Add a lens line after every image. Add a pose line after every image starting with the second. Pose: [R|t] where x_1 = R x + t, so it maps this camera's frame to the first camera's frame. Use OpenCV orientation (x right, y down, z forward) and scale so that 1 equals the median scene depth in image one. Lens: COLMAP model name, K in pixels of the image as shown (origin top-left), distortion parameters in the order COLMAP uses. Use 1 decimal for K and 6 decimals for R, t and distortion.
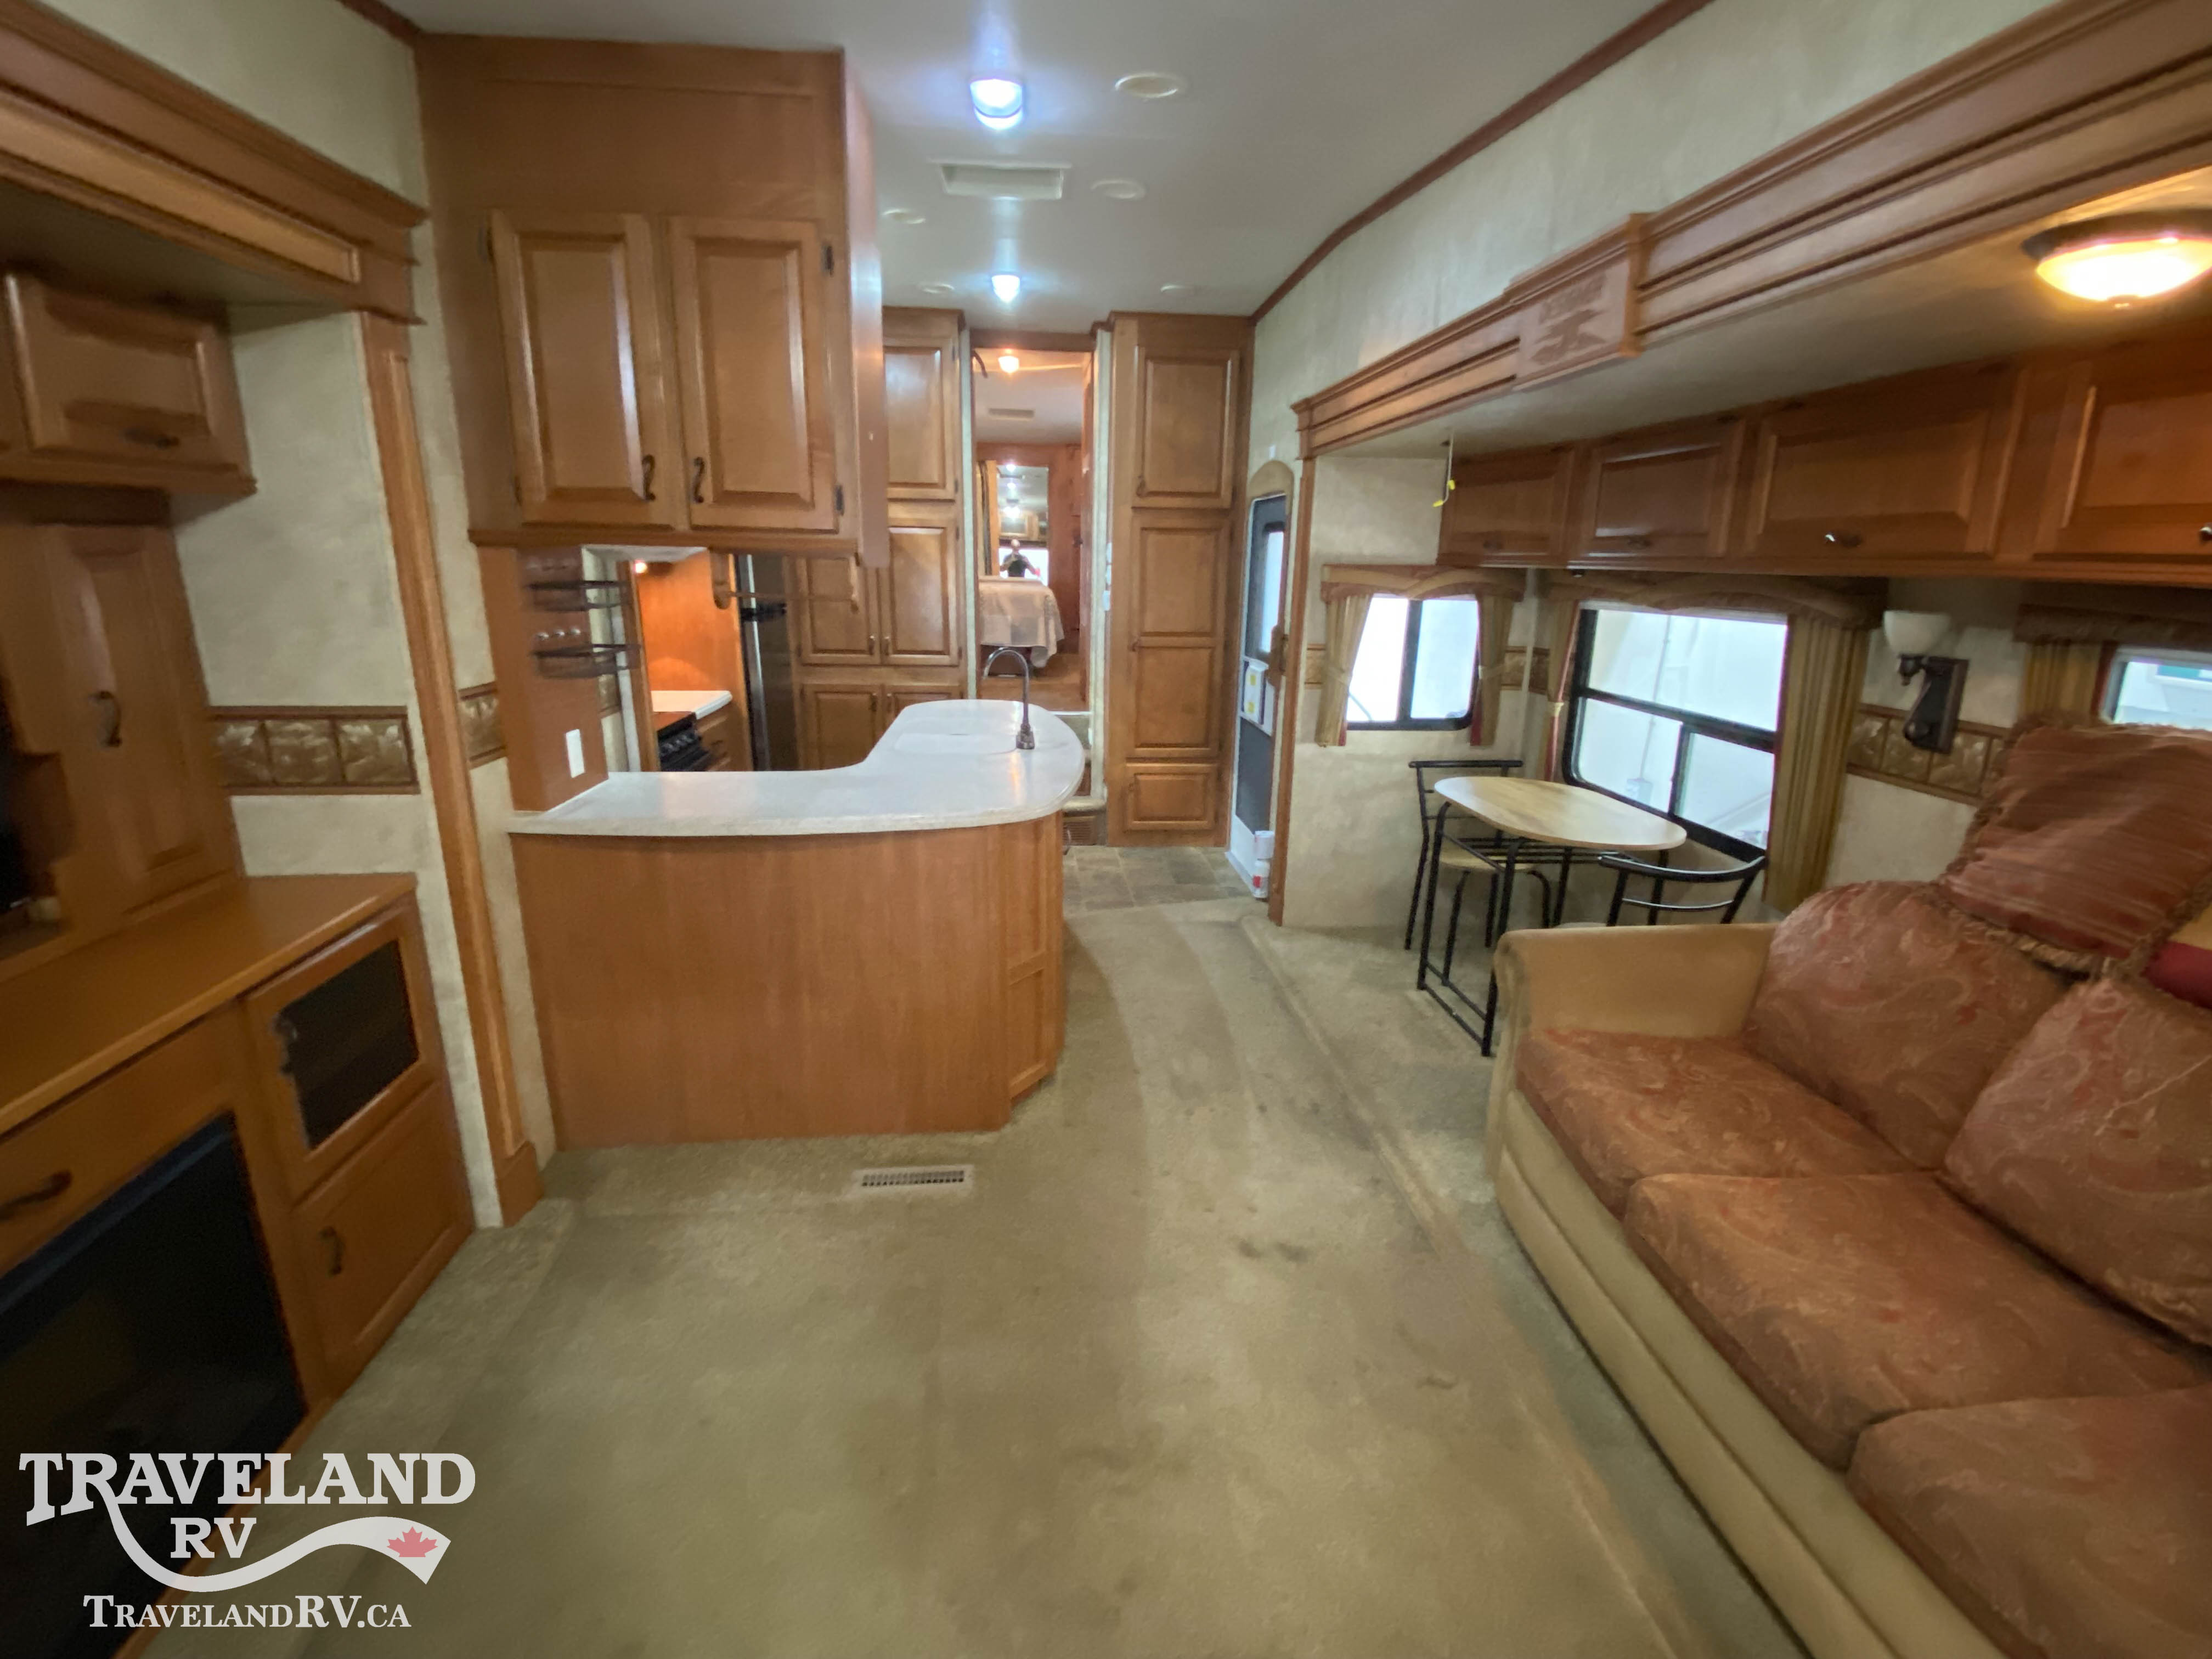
lens RADIAL K [[1010.2, 0, 1086.8], [0, 1010.2, 827.0], [0, 0, 1]] dist [0.013210, -0.016783]
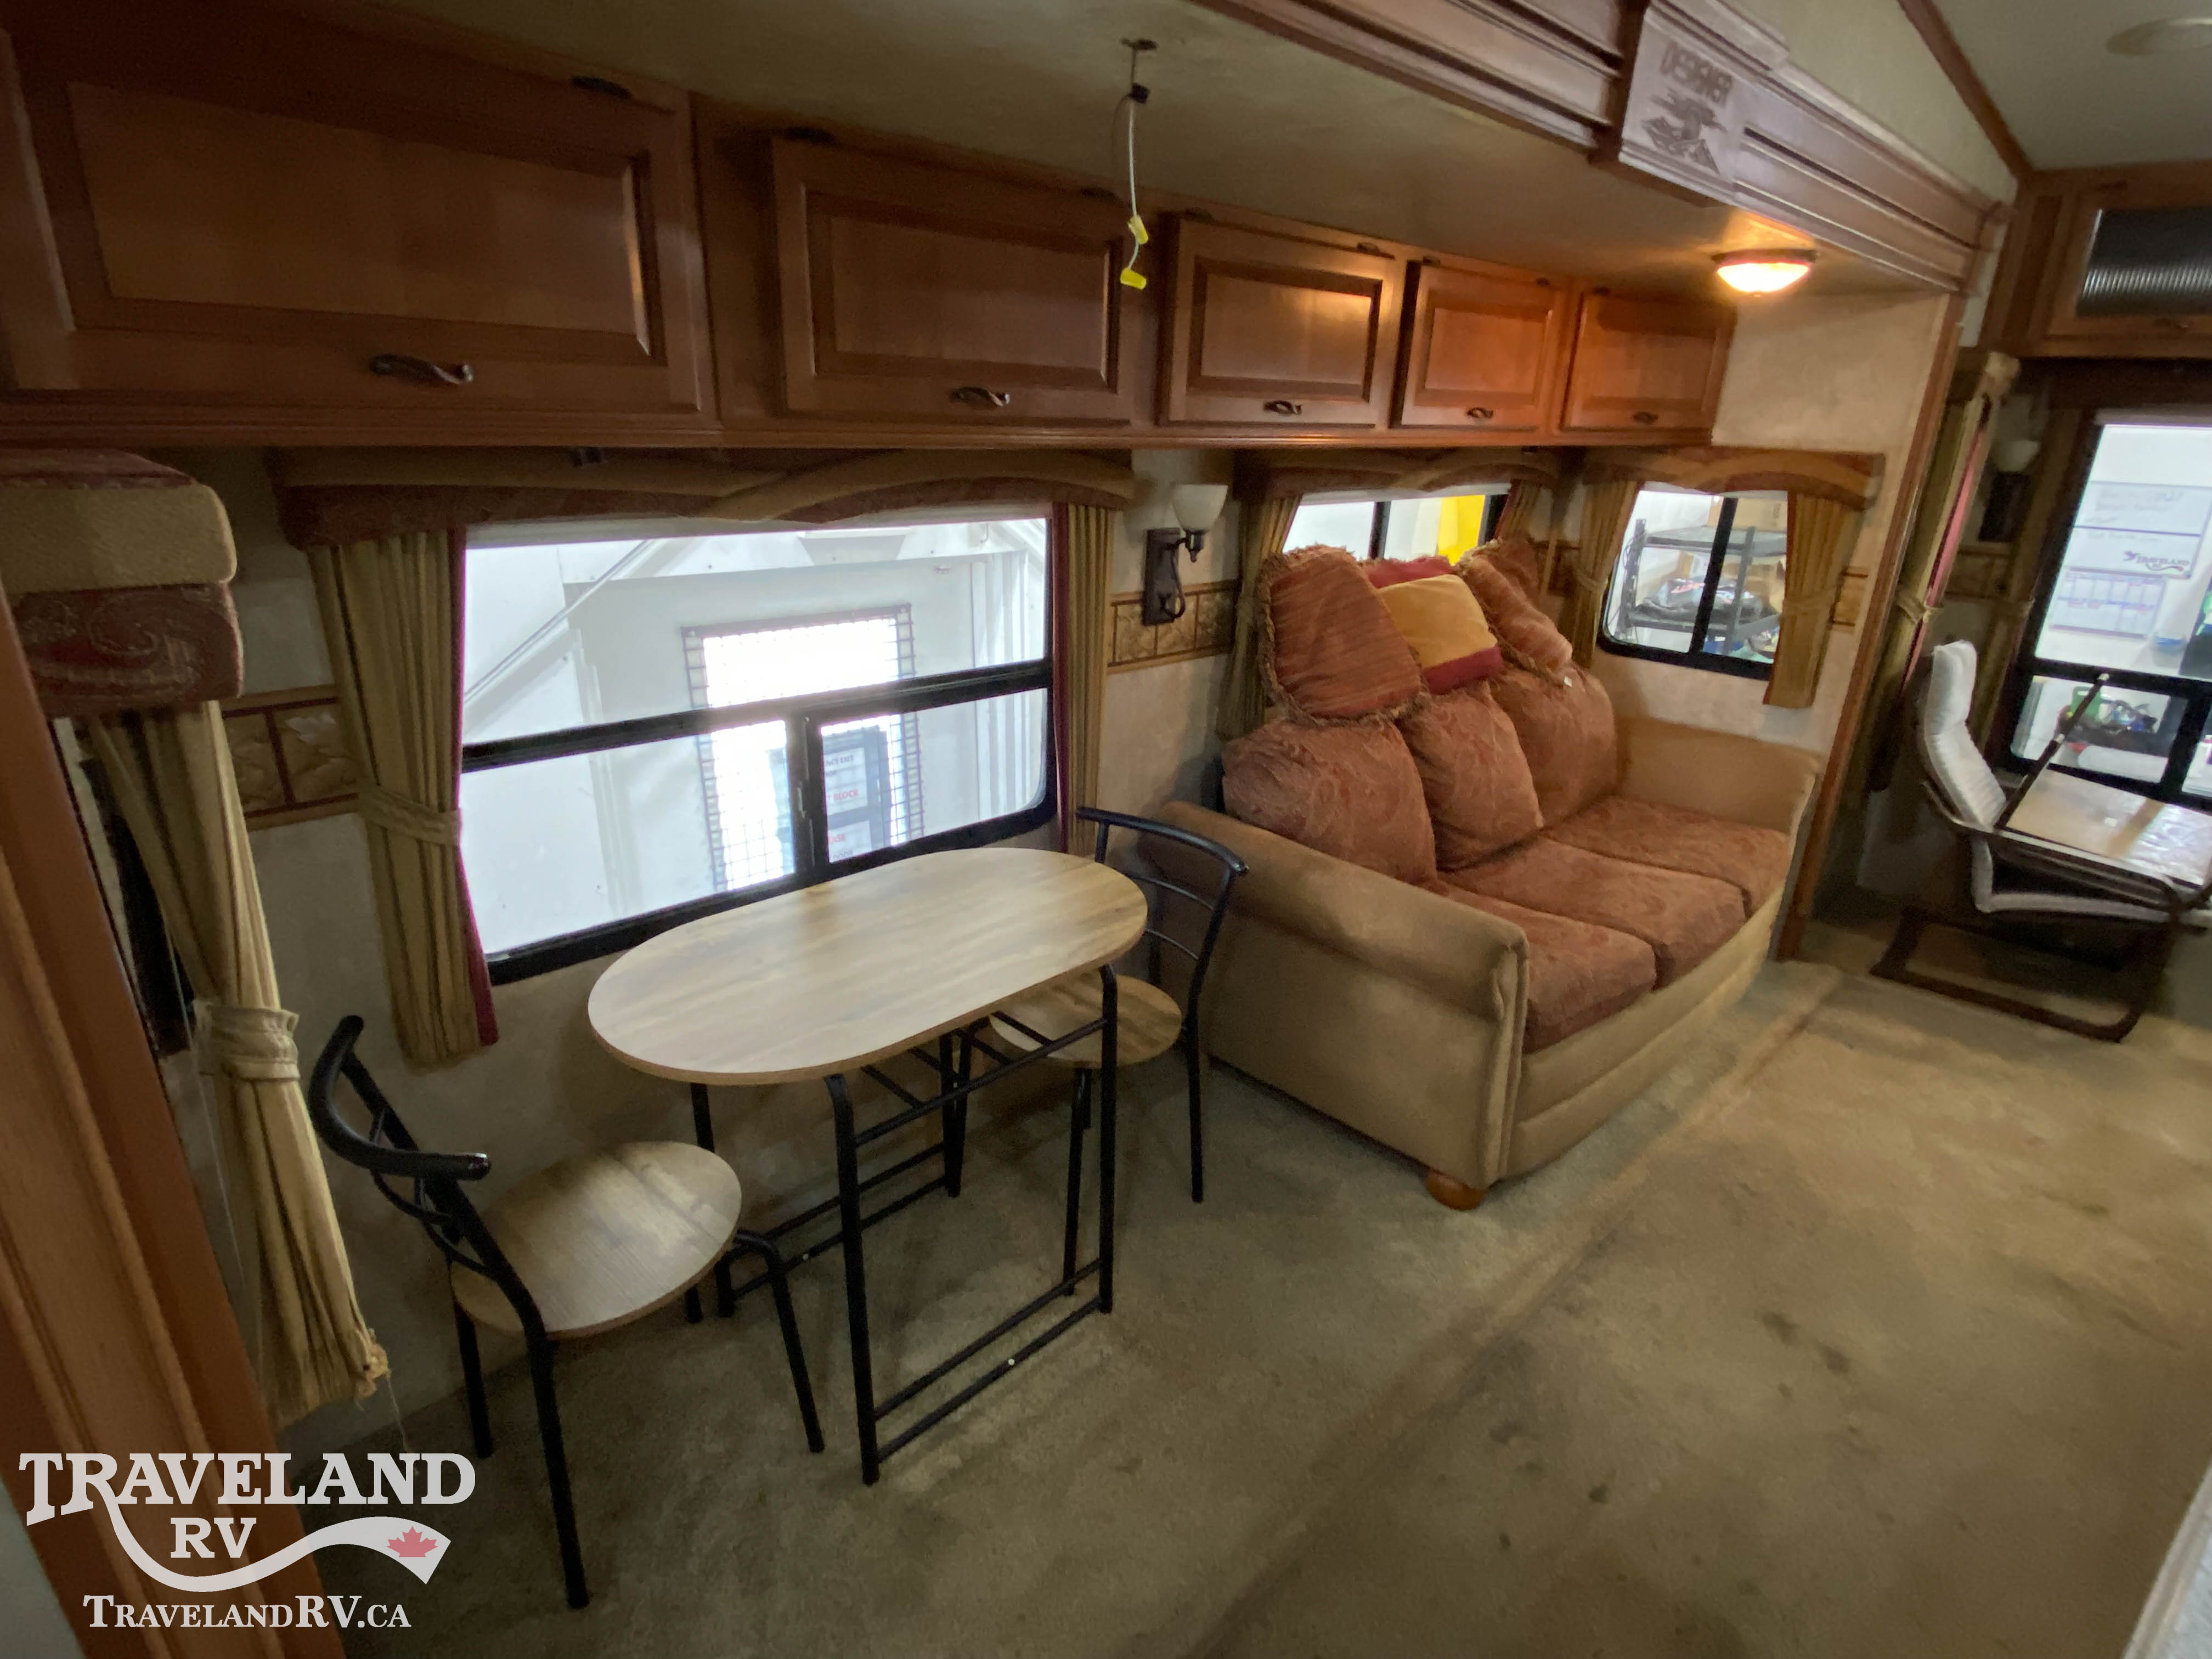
lens RADIAL K [[1105.5, 0, 1104.0], [0, 1105.5, 824.1], [0, 0, 1]] dist [0.028184, -0.028774]
pose [[-0.621000, -0.303370, 0.722721, 0.016980], [0.173887, 0.845762, 0.504430, -0.521747], [-0.764279, 0.438923, -0.472466, 1.827198]]
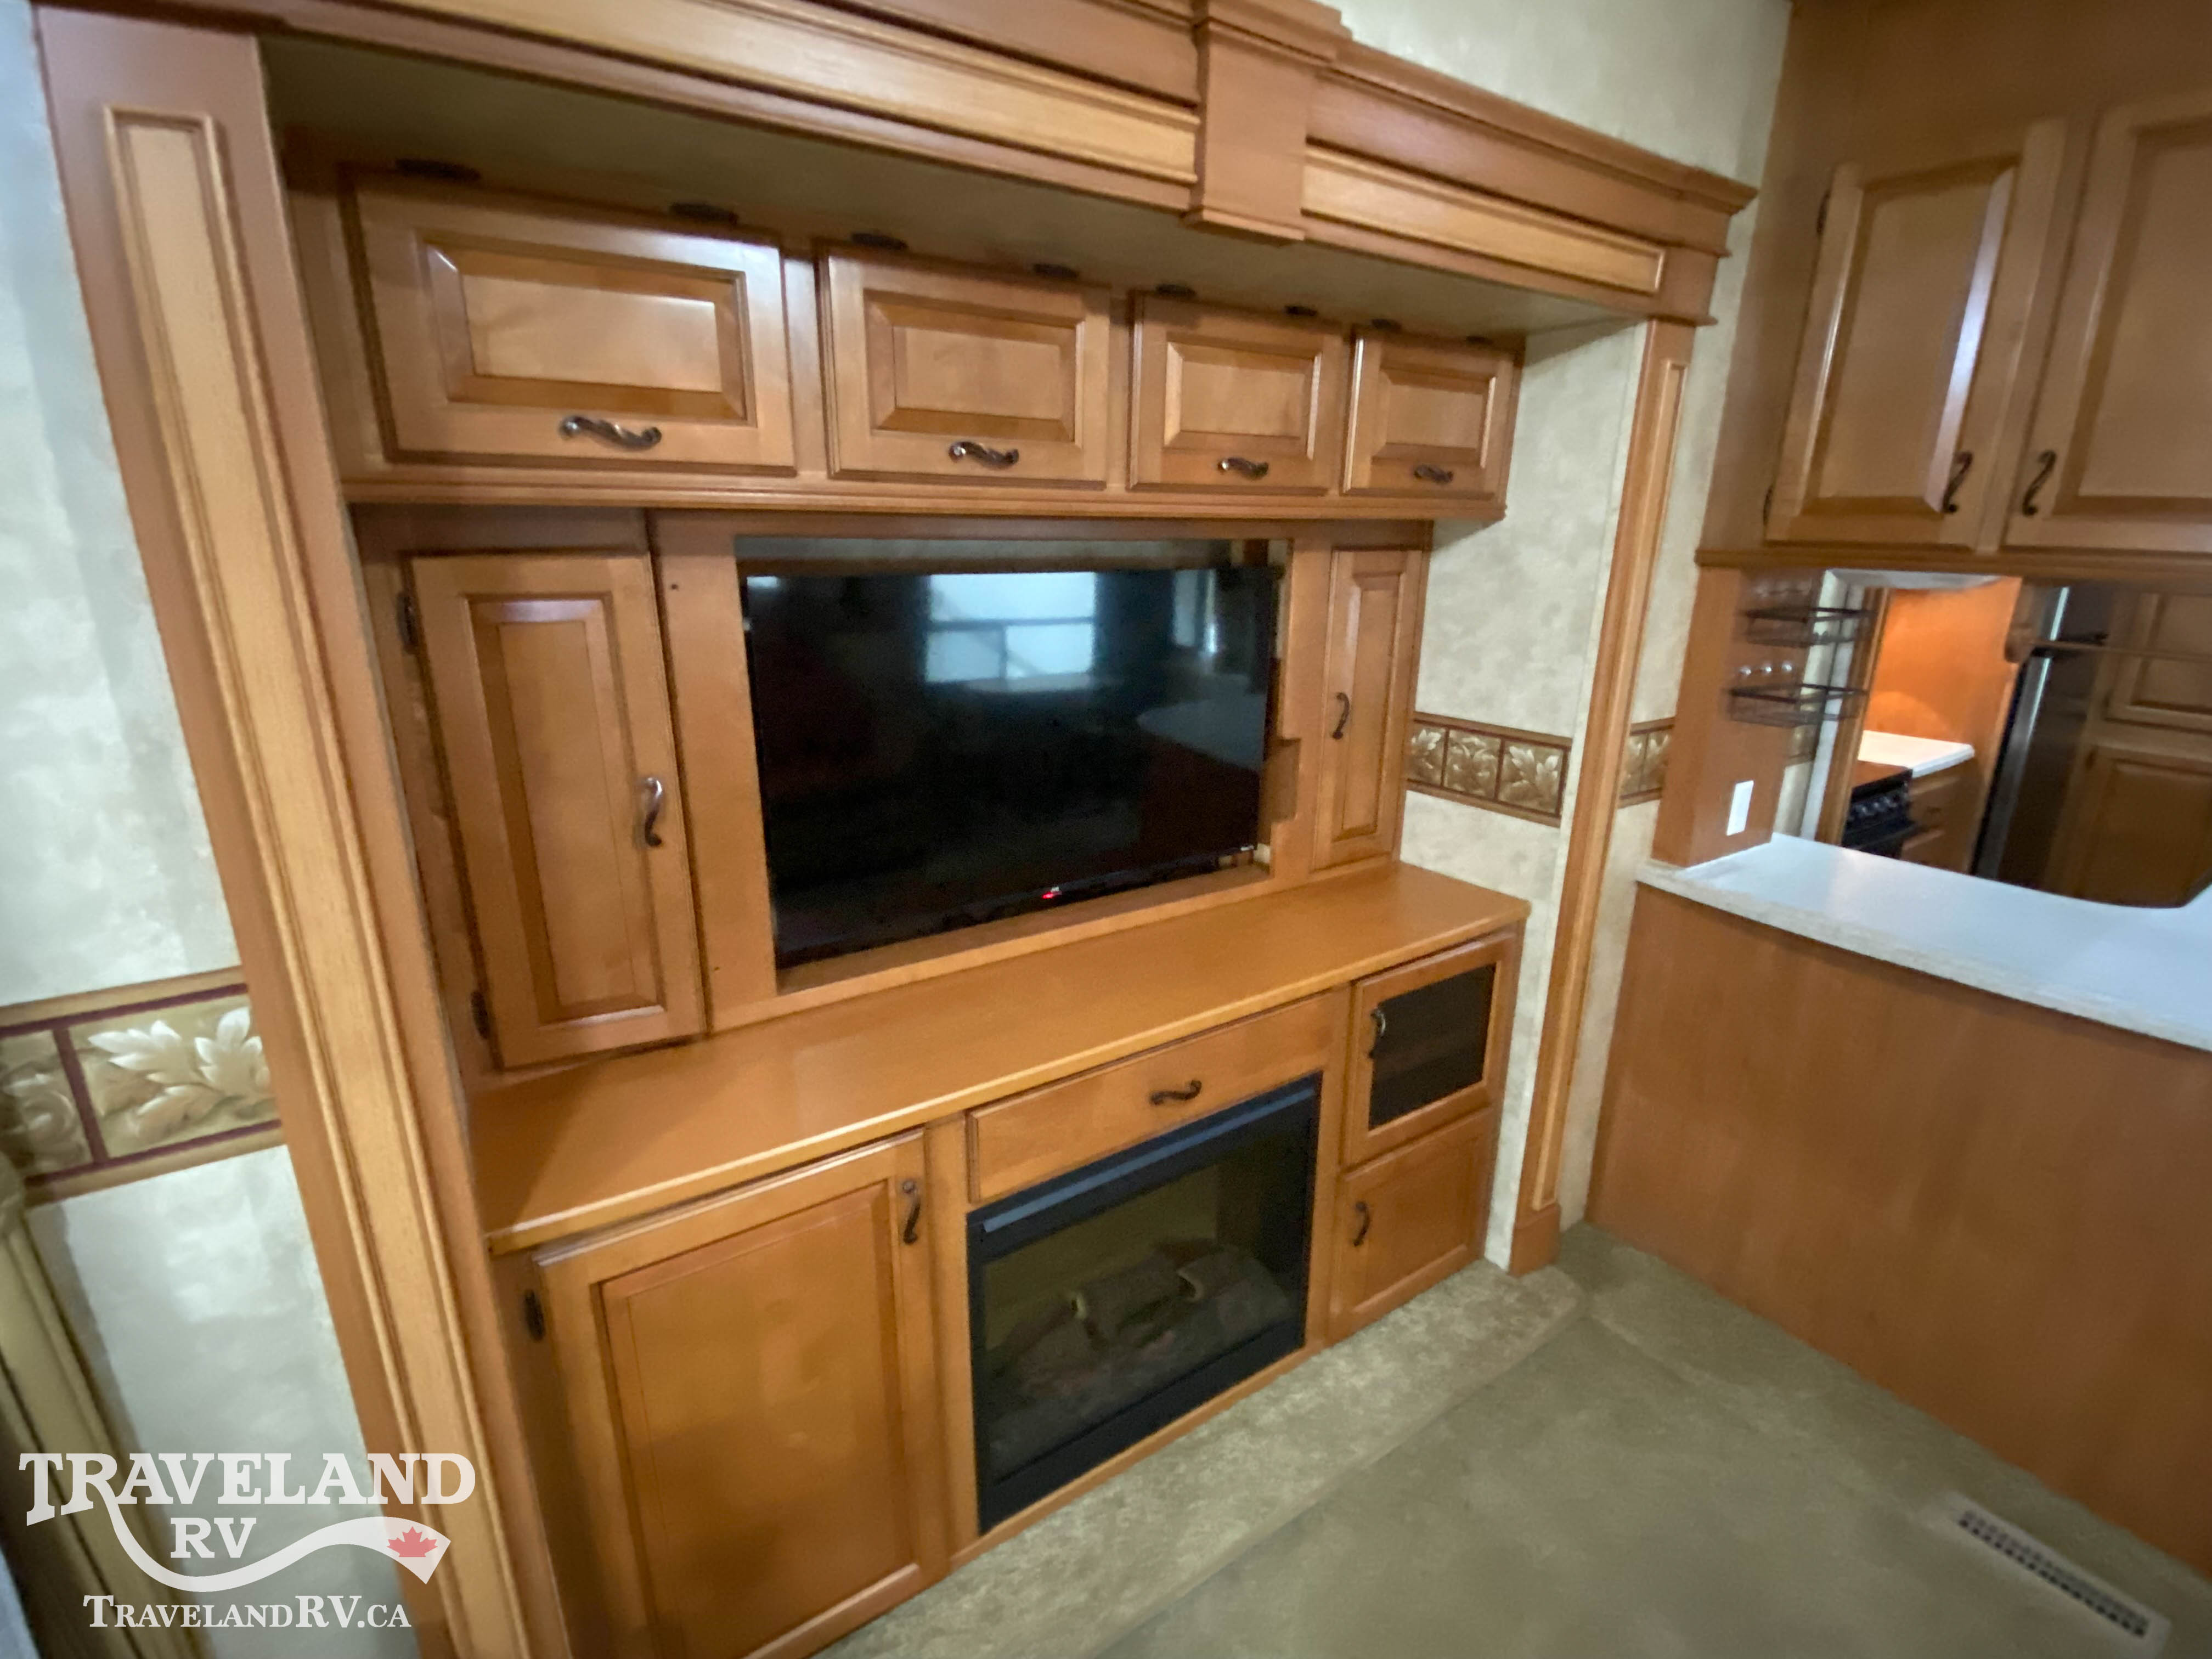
lens RADIAL K [[1010.2, 0, 1086.8], [0, 1010.2, 827.0], [0, 0, 1]] dist [0.013210, -0.016783]
pose [[0.490602, 0.233765, -0.839442, -0.070280], [-0.230972, 0.963772, 0.133399, -0.057477], [0.840215, 0.128442, 0.526822, 0.114661]]
